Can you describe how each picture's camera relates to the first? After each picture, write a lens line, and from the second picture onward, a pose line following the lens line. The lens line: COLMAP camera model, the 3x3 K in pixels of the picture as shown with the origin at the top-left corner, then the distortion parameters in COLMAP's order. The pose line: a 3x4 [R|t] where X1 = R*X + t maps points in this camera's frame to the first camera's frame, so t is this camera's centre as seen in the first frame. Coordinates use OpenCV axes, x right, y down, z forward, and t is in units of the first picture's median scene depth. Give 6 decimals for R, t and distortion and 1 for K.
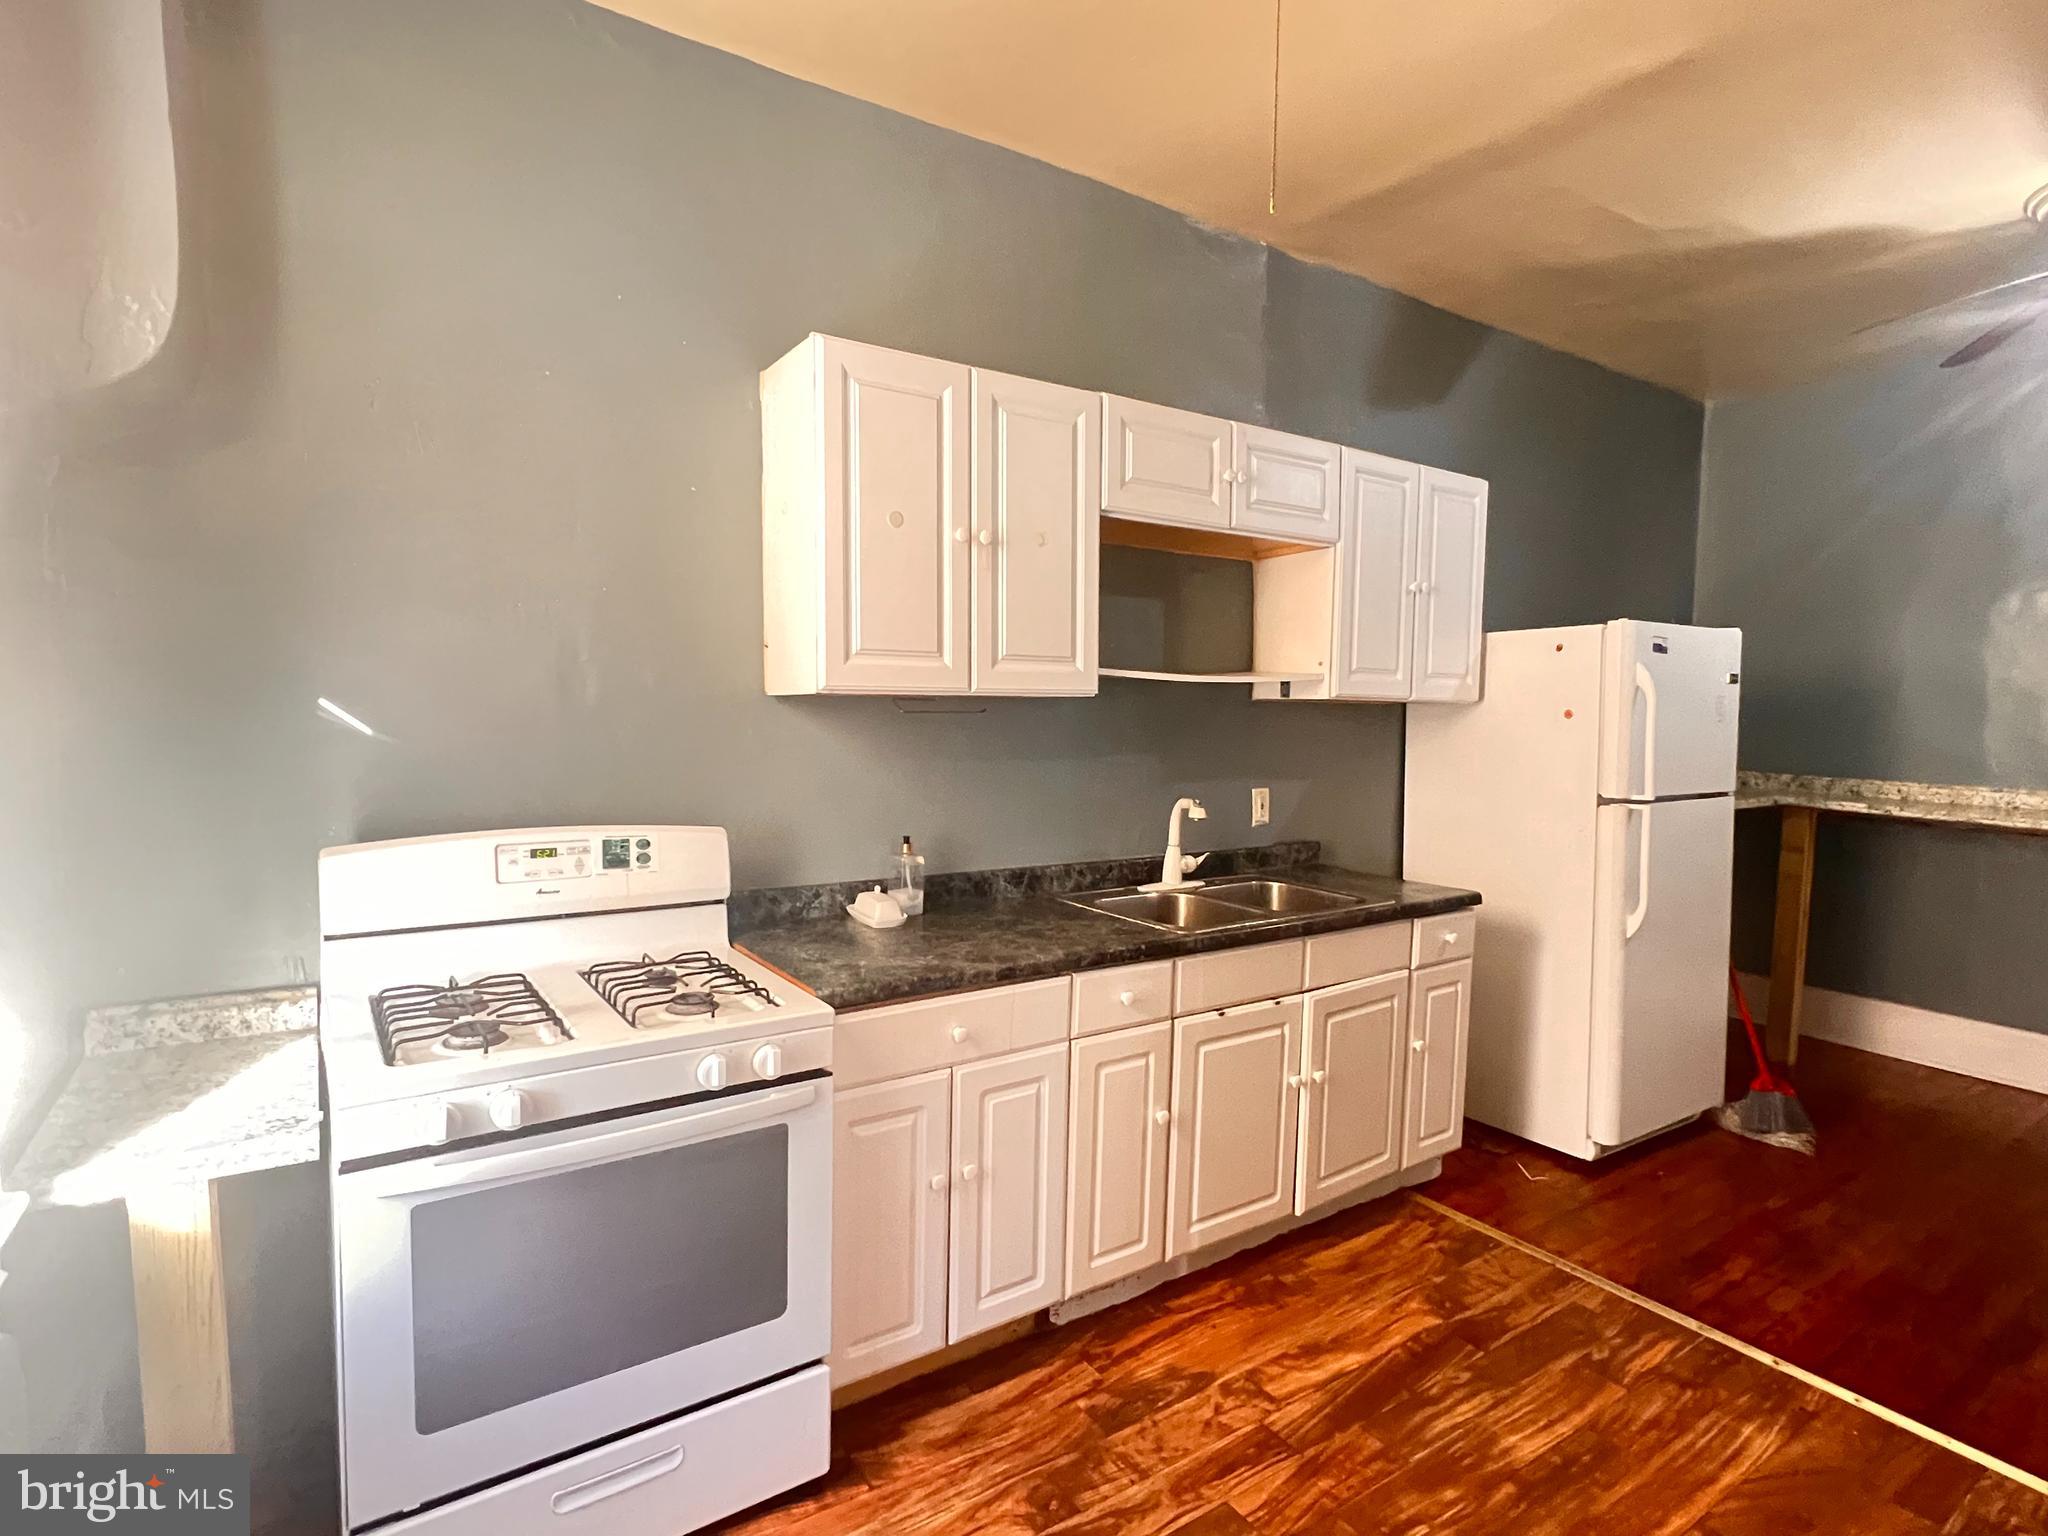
lens RADIAL K [[1051.5, 0, 1024.0], [0, 1051.5, 768.0], [0, 0, 1]] dist [0.000809, 0.000428]
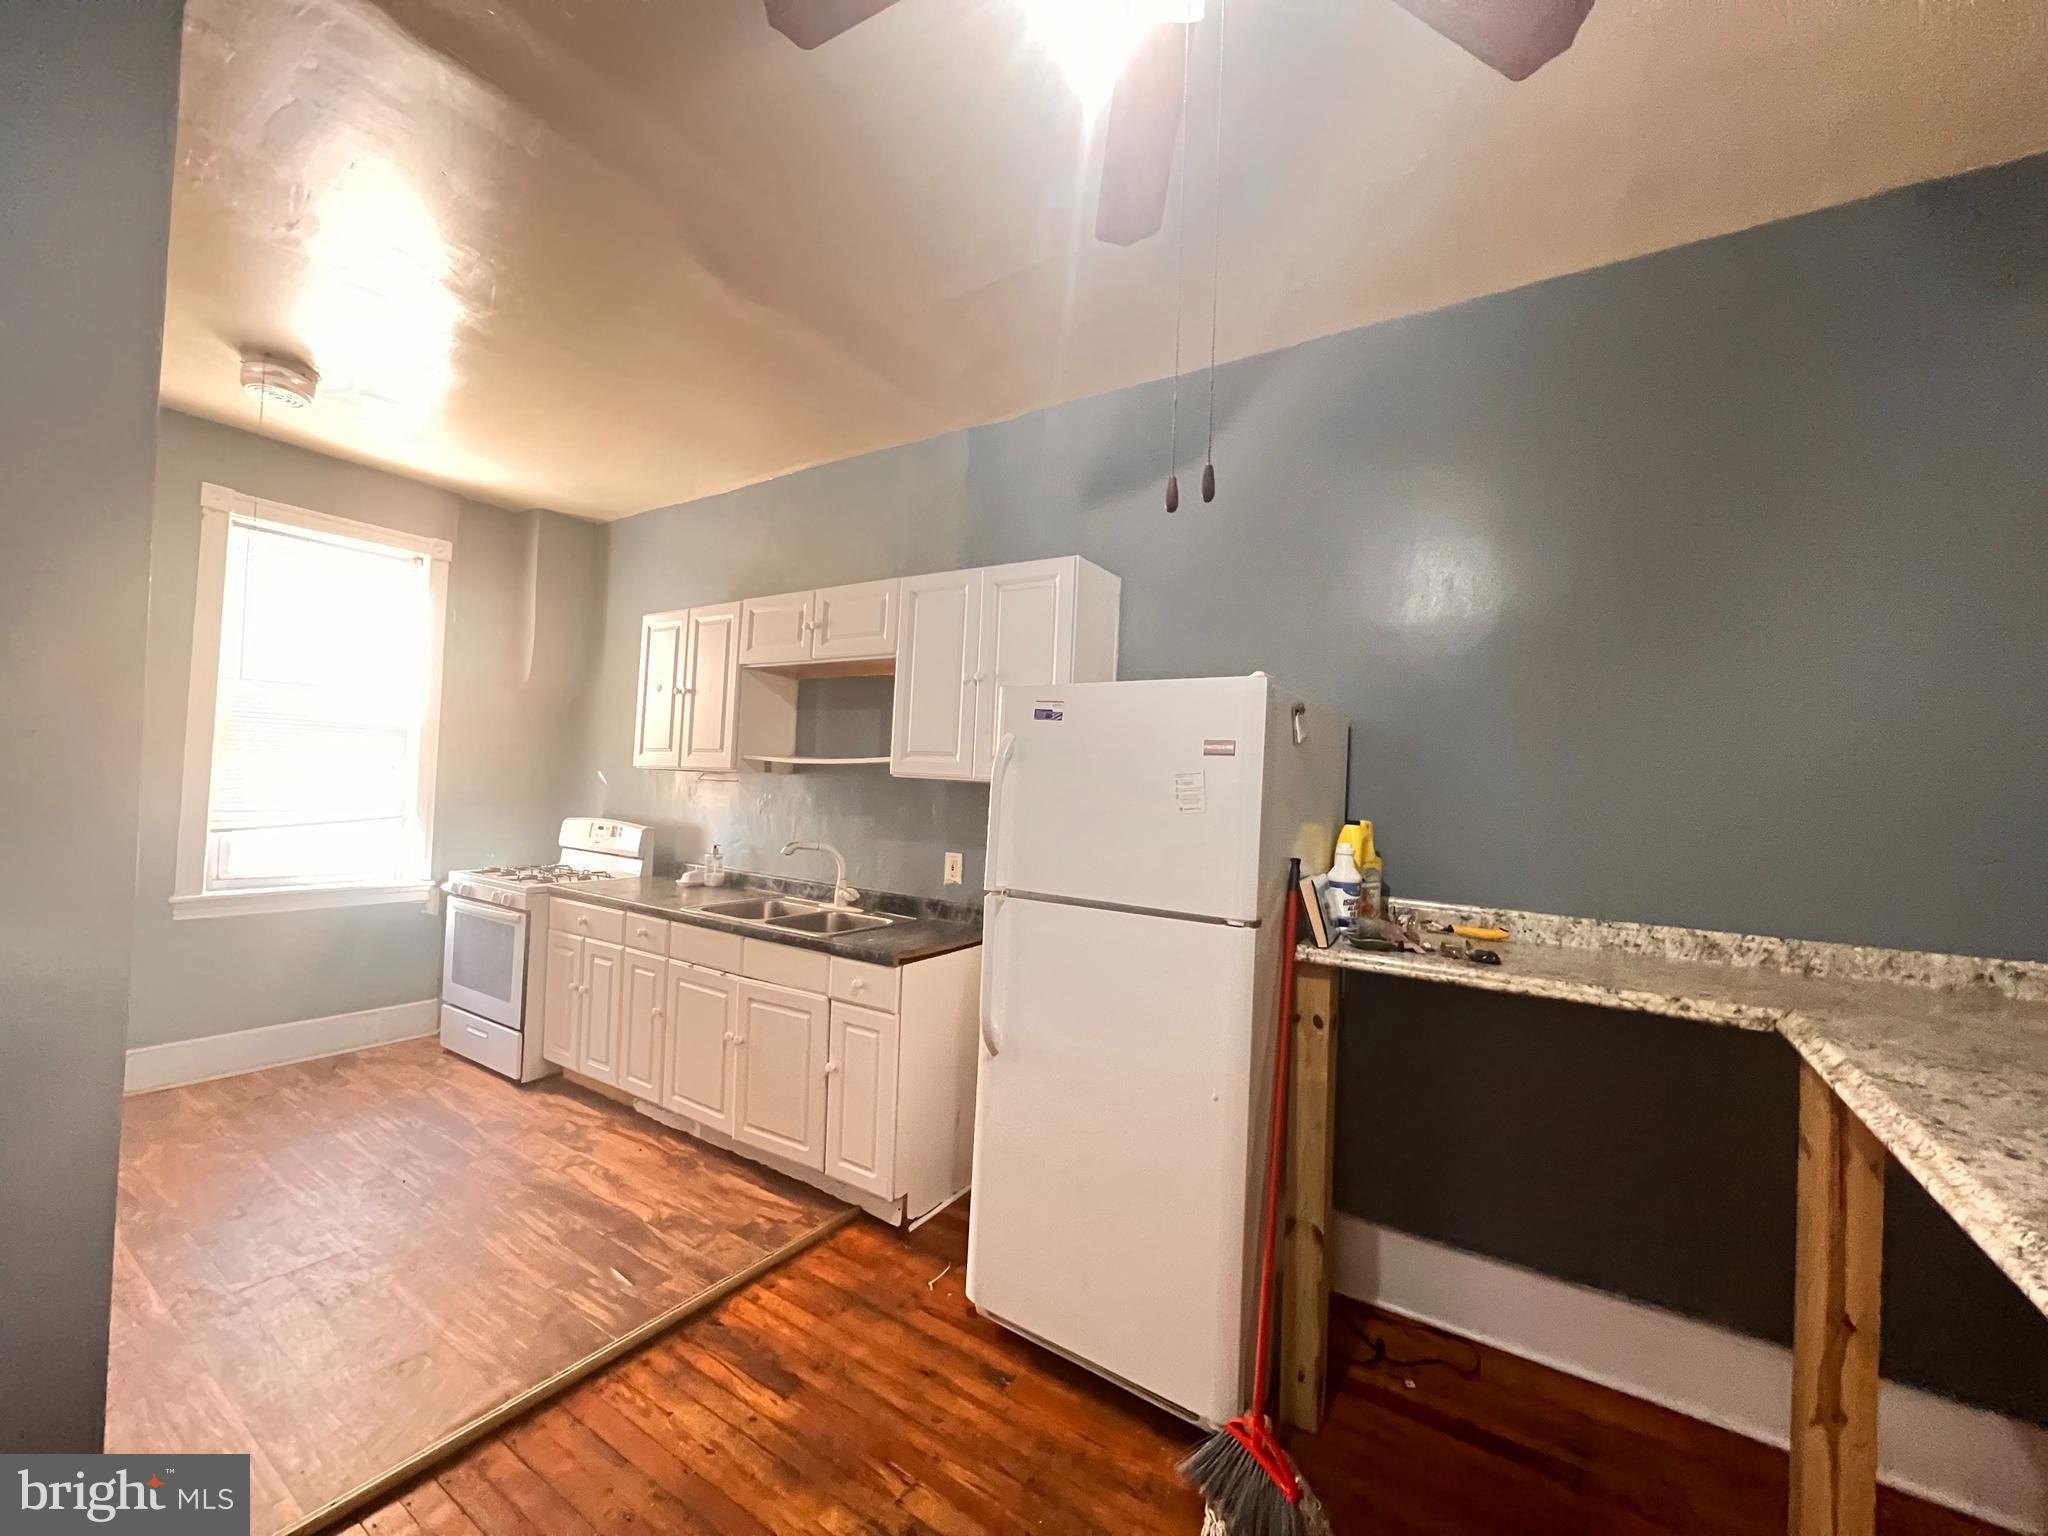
lens RADIAL K [[820.3, 0, 1020.5], [0, 820.3, 766.9], [0, 0, 1]] dist [-0.000222, -0.000151]
pose [[0.386368, -0.020579, -0.922115, 1.534590], [-0.097443, 0.993245, -0.062996, -0.037878], [0.917183, 0.114194, 0.381753, 0.946286]]
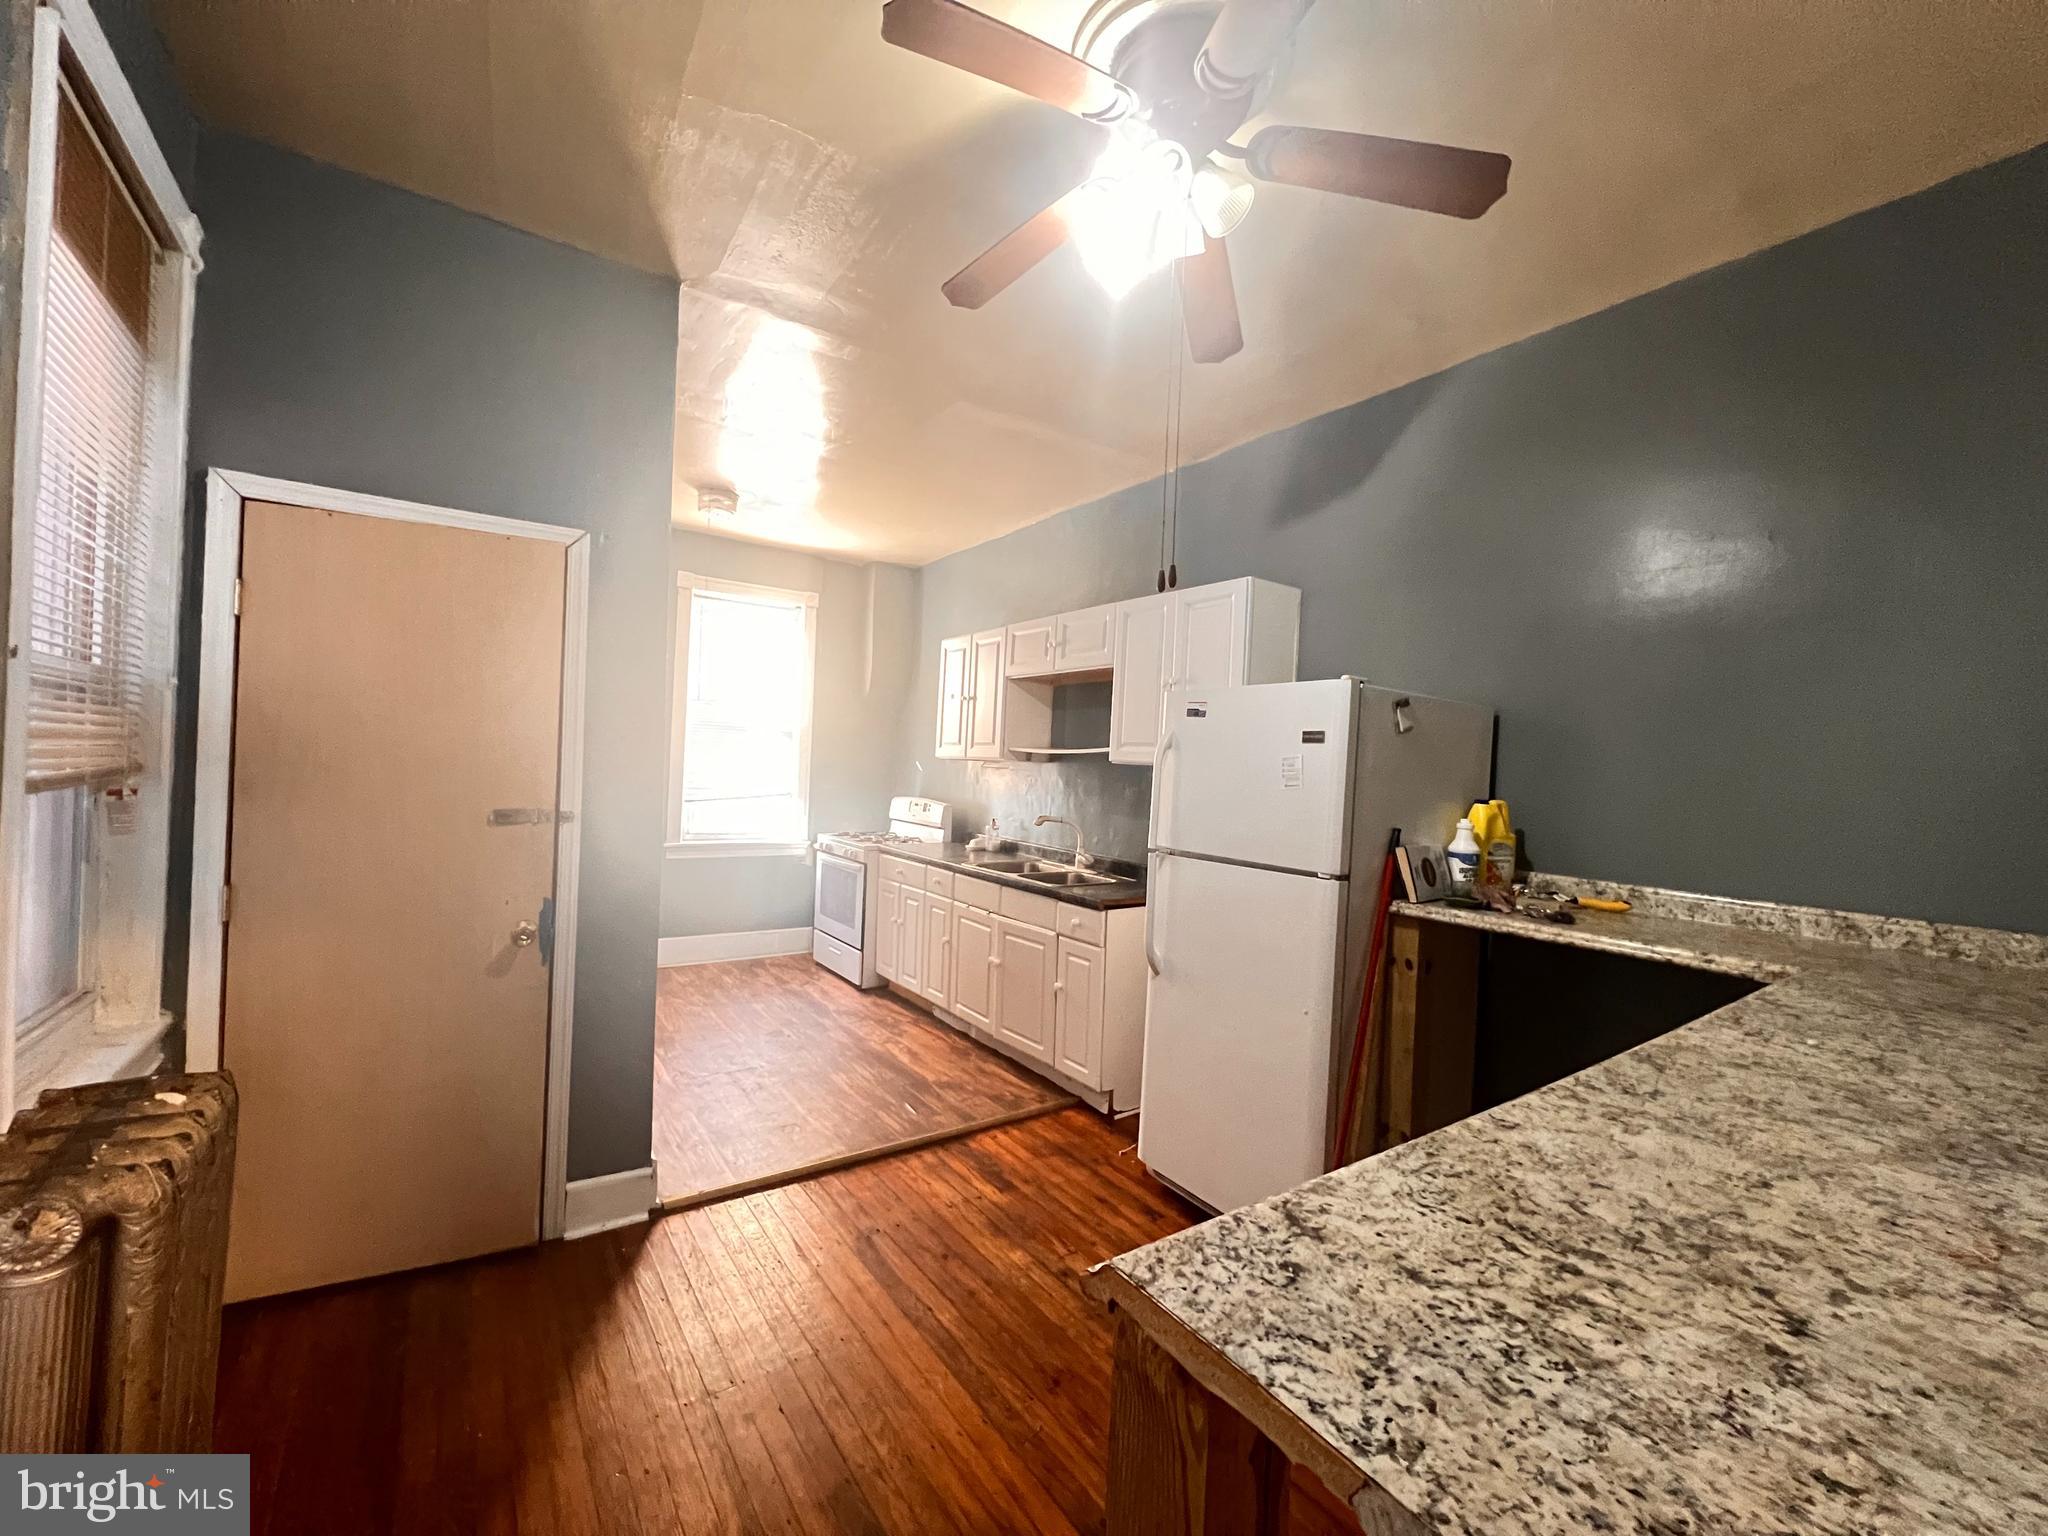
lens RADIAL K [[820.3, 0, 1020.5], [0, 820.3, 766.9], [0, 0, 1]] dist [-0.000222, -0.000151]
pose [[0.014126, -0.011648, -0.999832, 1.841559], [-0.108928, 0.993963, -0.013119, -0.037029], [0.993949, 0.109095, 0.012772, 1.052219]]
